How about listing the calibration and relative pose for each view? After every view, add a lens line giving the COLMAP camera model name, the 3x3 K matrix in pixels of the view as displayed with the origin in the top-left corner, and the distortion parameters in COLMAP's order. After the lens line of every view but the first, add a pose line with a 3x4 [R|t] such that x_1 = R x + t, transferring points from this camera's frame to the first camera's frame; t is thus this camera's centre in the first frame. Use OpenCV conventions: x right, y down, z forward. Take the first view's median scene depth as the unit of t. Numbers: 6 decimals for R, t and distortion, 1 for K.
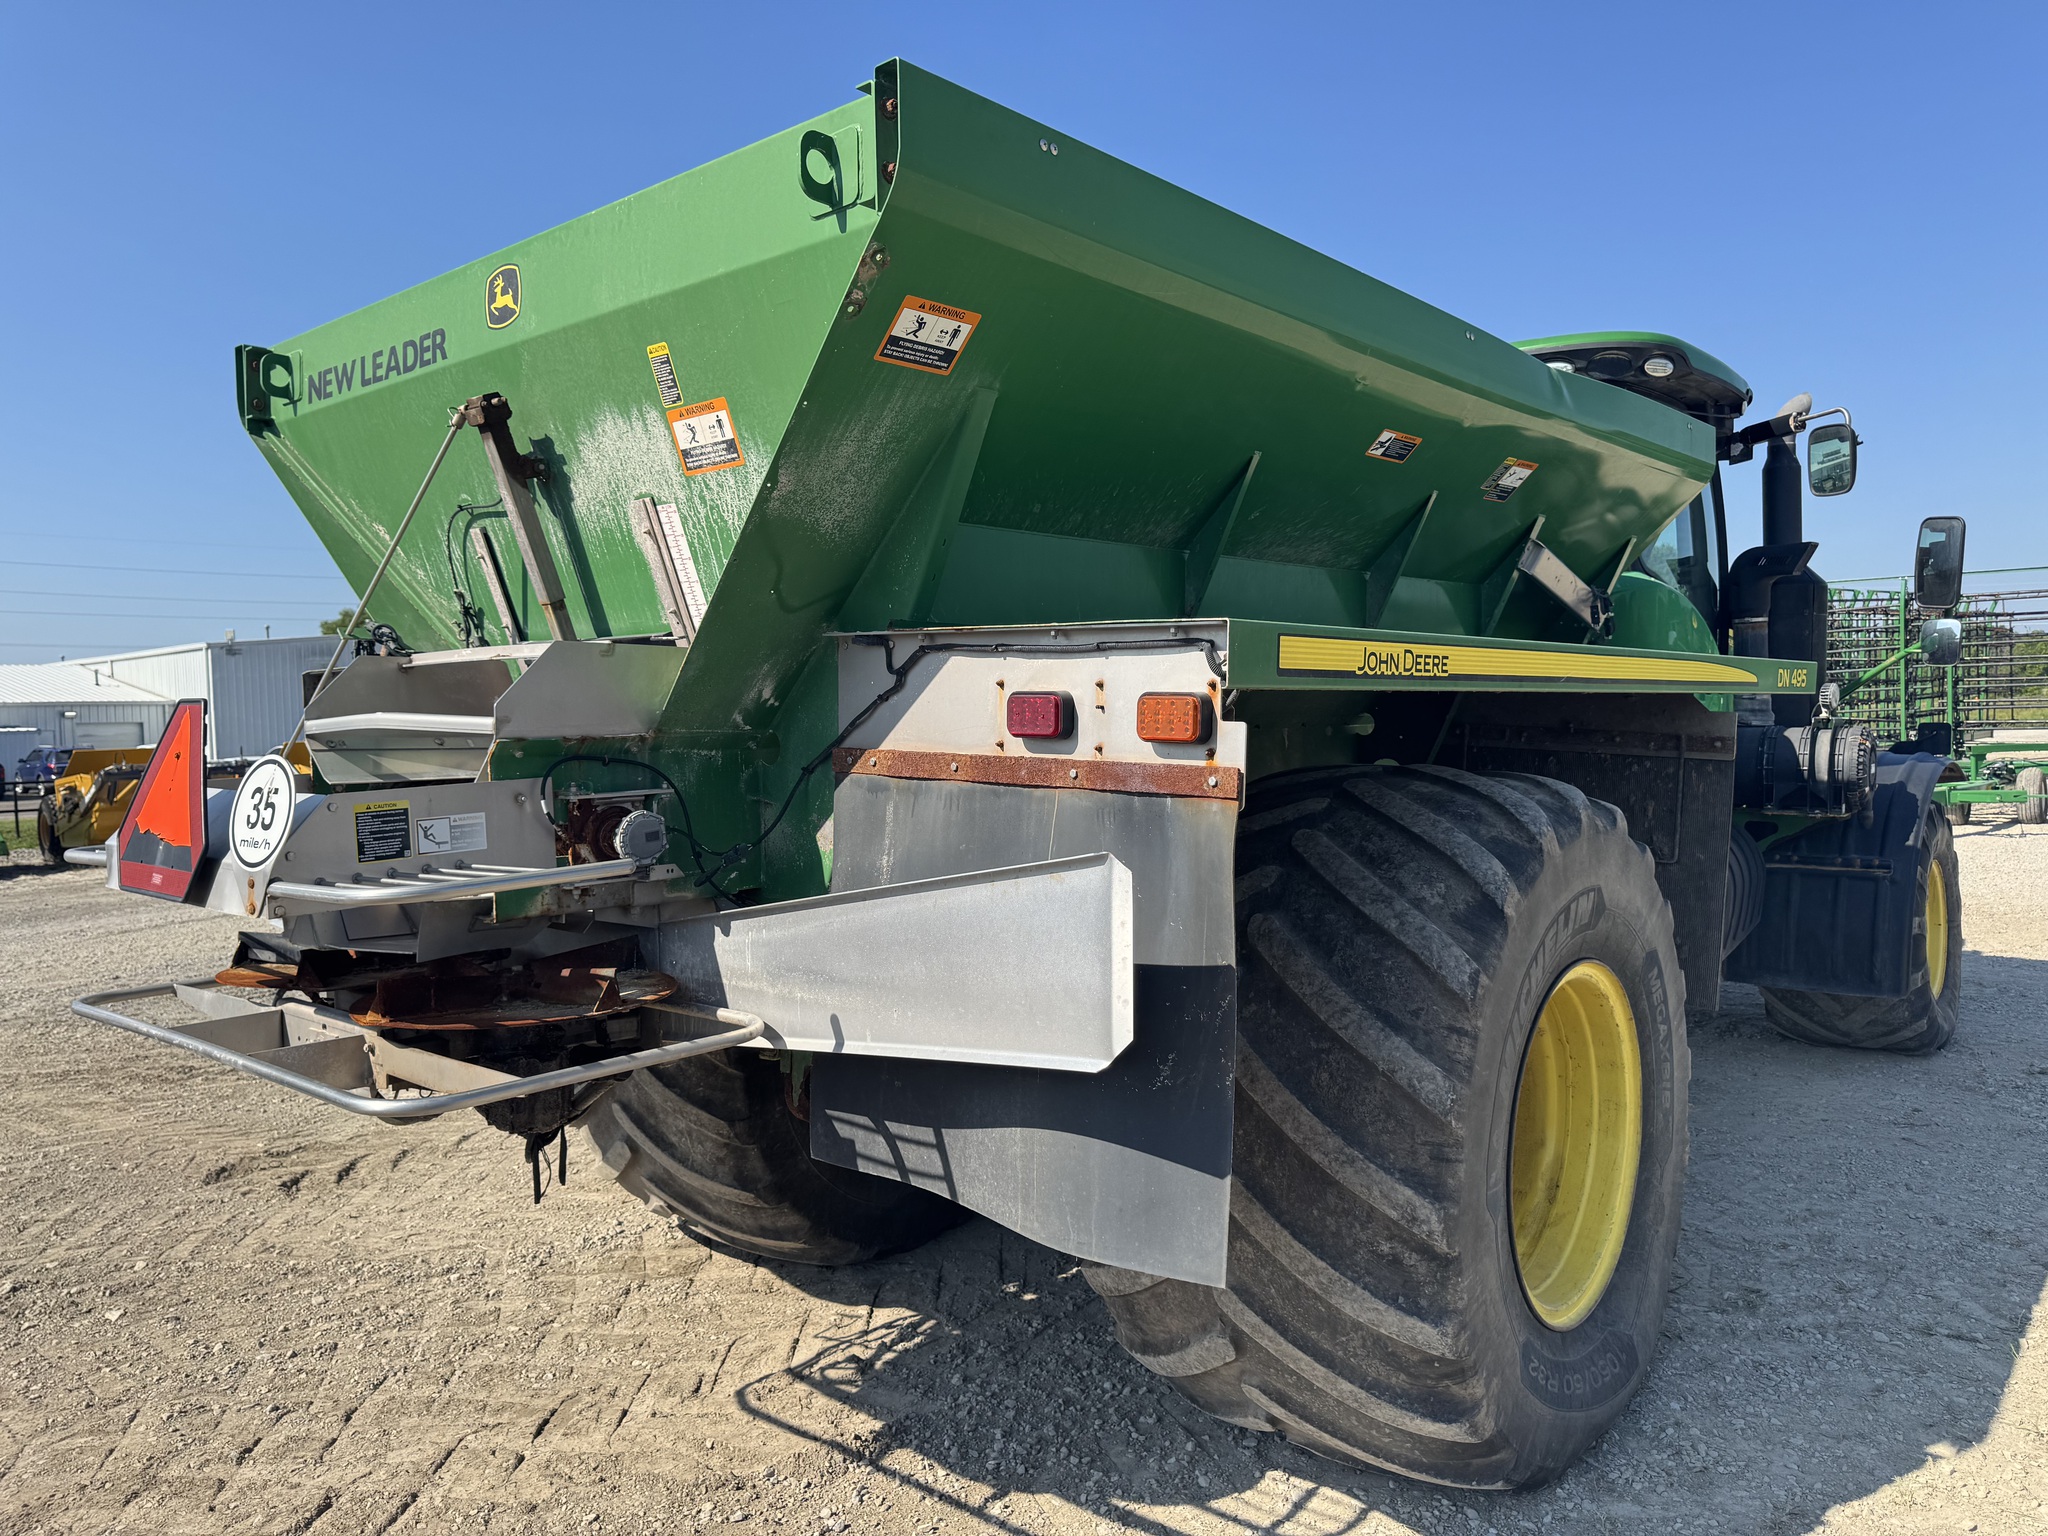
lens RADIAL K [[1441.4, 0, 1024.0], [0, 1441.4, 768.0], [0, 0, 1]] dist [0.095880, -0.162966]
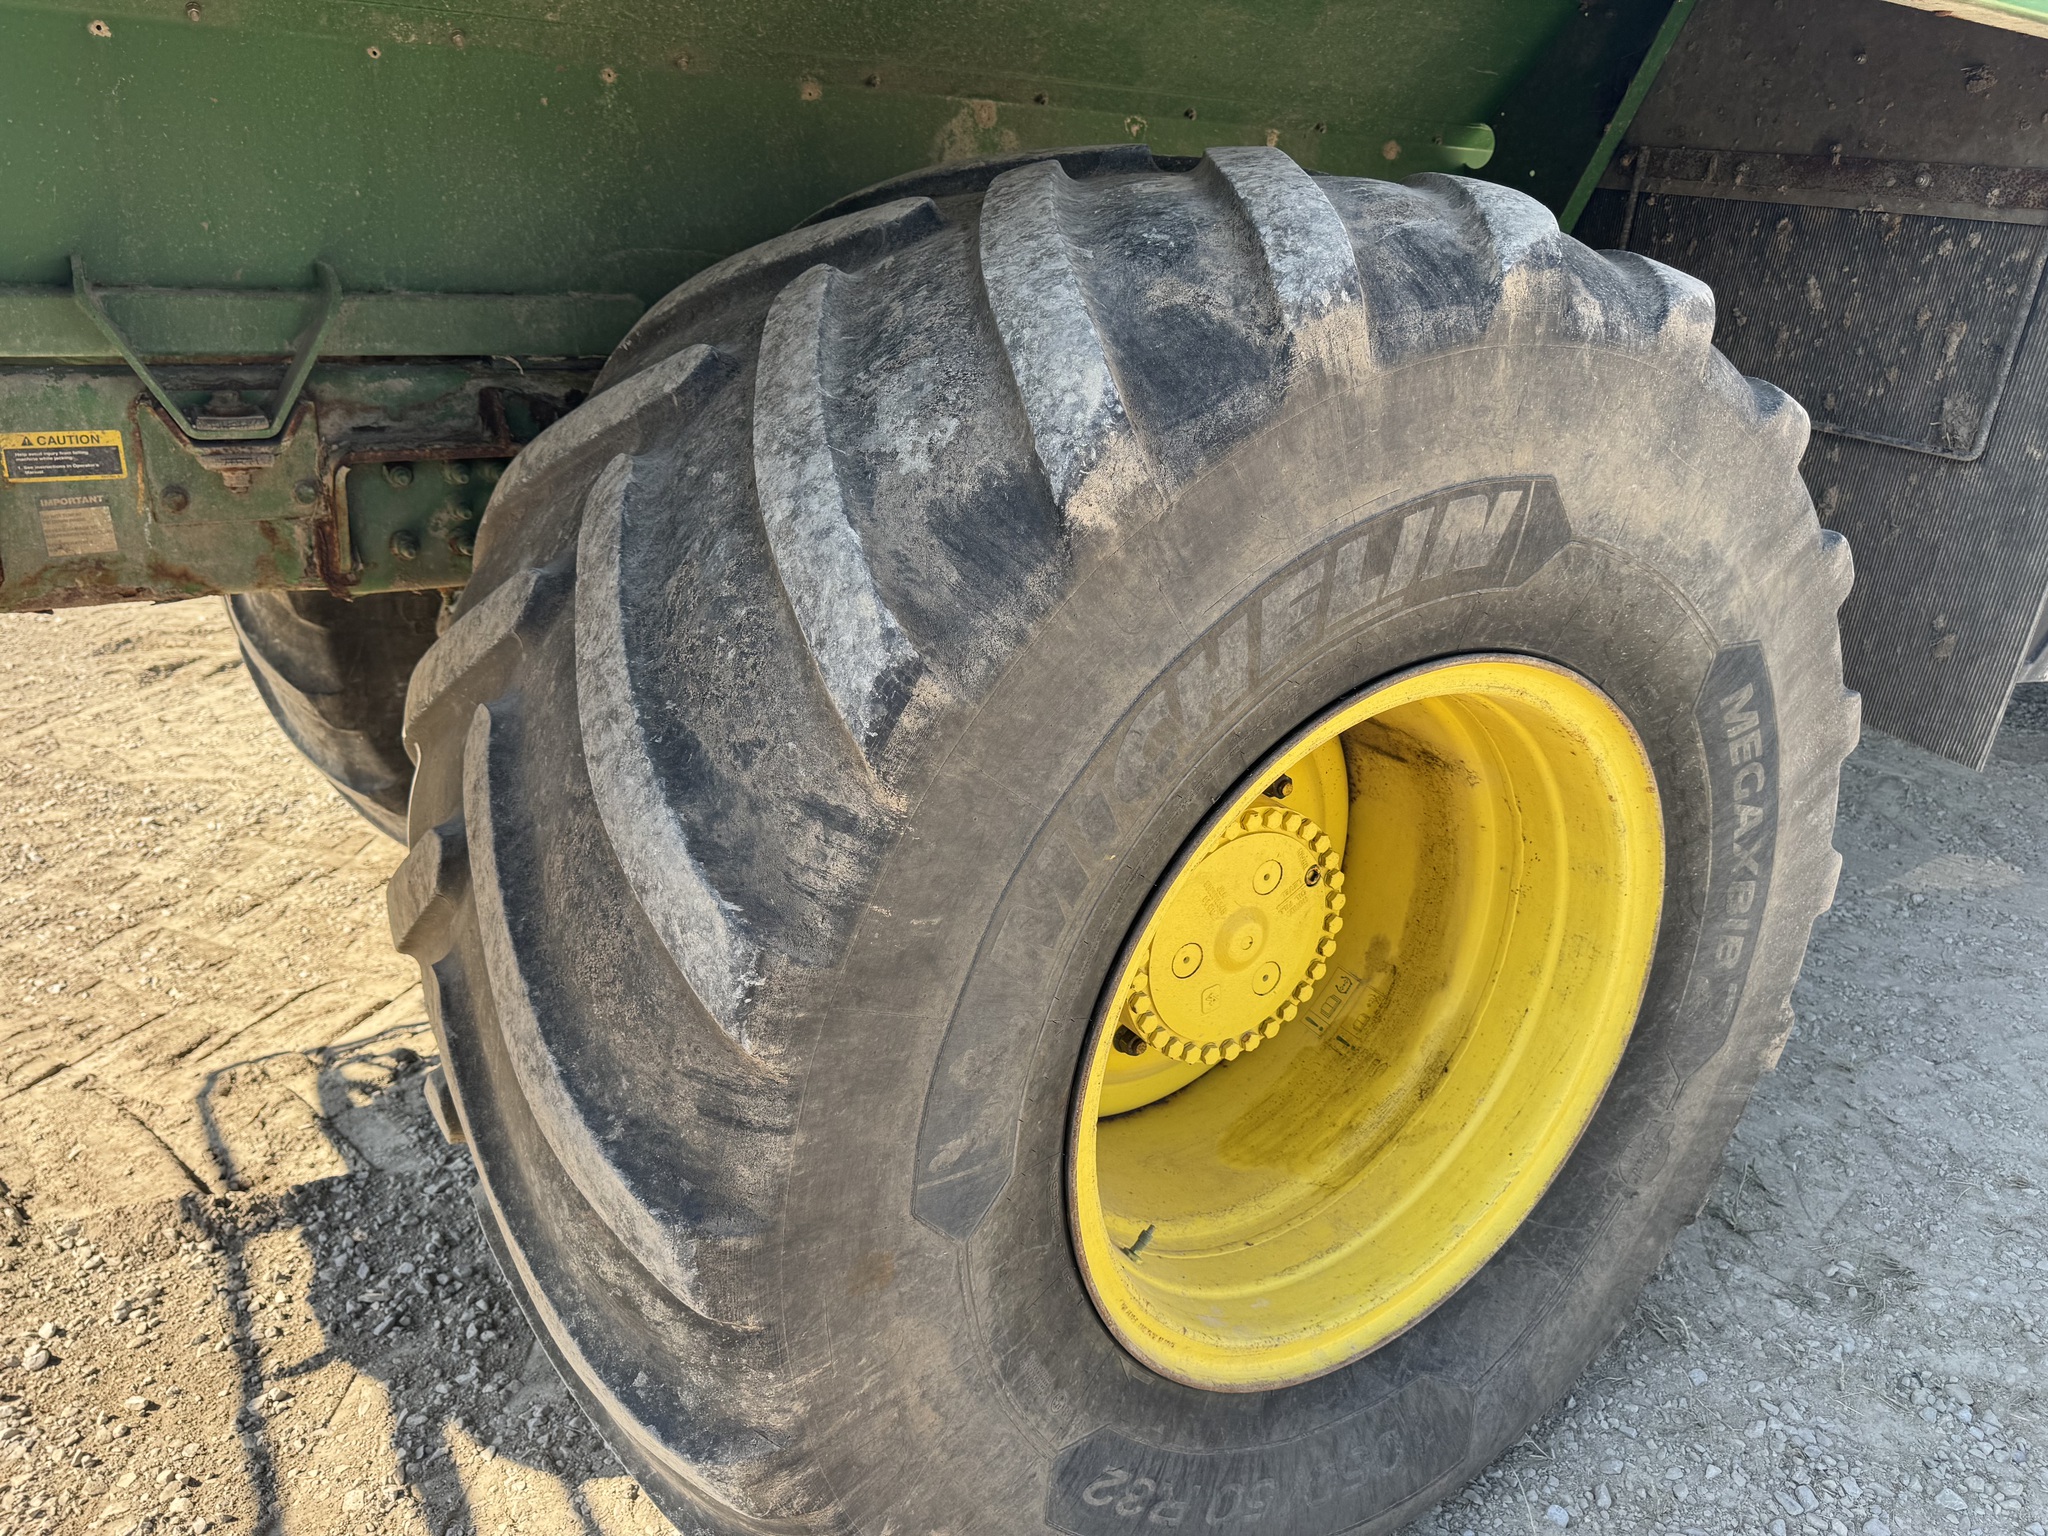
lens RADIAL K [[1442.3, 0, 1064.9], [0, 1442.3, 769.0], [0, 0, 1]] dist [-0.000160, -0.003008]
pose [[0.953242, 0.163616, -0.254086, 0.427472], [-0.075974, 0.943506, 0.322529, 0.043509], [0.292503, -0.288144, 0.911820, 0.652317]]
